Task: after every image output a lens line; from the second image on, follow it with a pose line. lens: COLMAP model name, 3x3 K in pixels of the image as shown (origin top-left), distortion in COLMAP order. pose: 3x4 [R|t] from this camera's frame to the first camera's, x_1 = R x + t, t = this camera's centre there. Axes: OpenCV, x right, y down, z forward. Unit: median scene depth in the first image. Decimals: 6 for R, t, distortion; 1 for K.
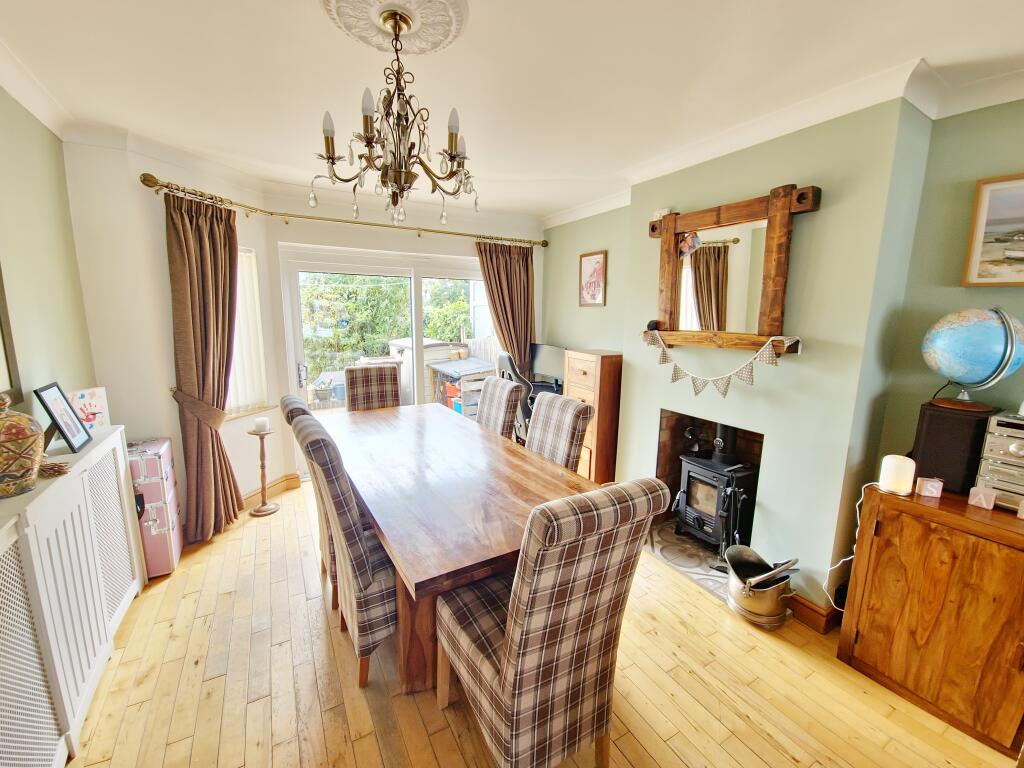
lens RADIAL K [[419.4, 0, 517.6], [0, 419.4, 382.4], [0, 0, 1]] dist [0.000934, -0.000116]
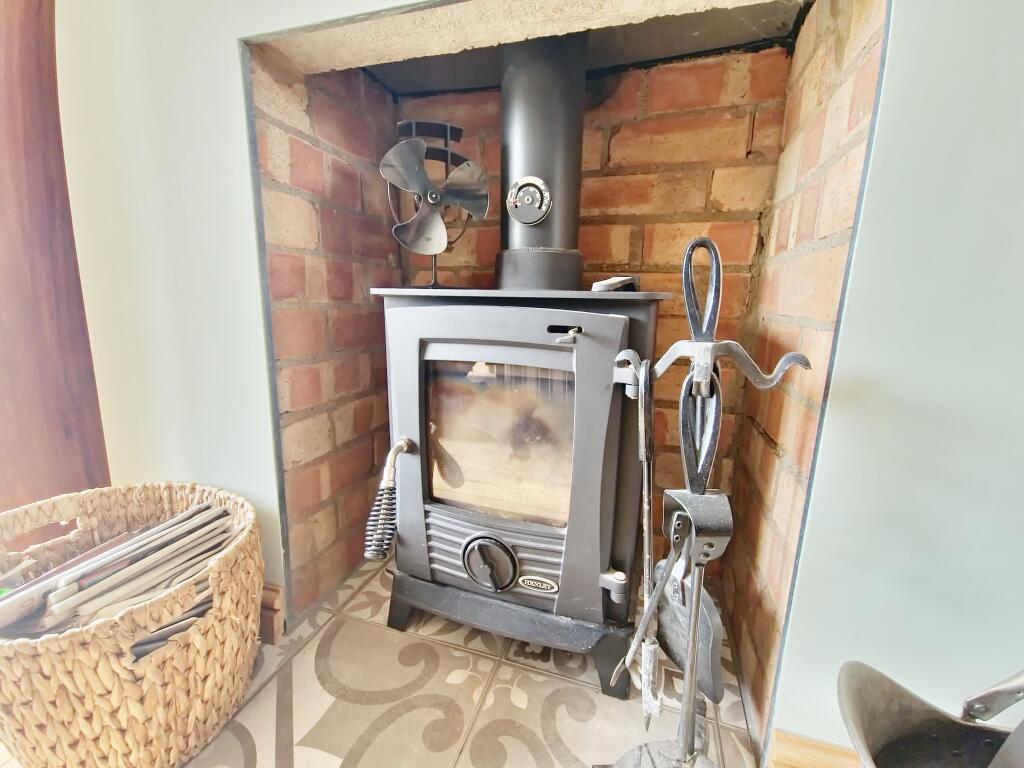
lens RADIAL K [[419.4, 0, 516.0], [0, 419.4, 382.5], [0, 0, 1]] dist [0.000934, -0.000116]
pose [[0.743457, -0.120460, 0.657846, 0.299520], [0.103577, 0.992516, 0.064687, 0.219784], [-0.660714, 0.020046, 0.750370, 0.802144]]
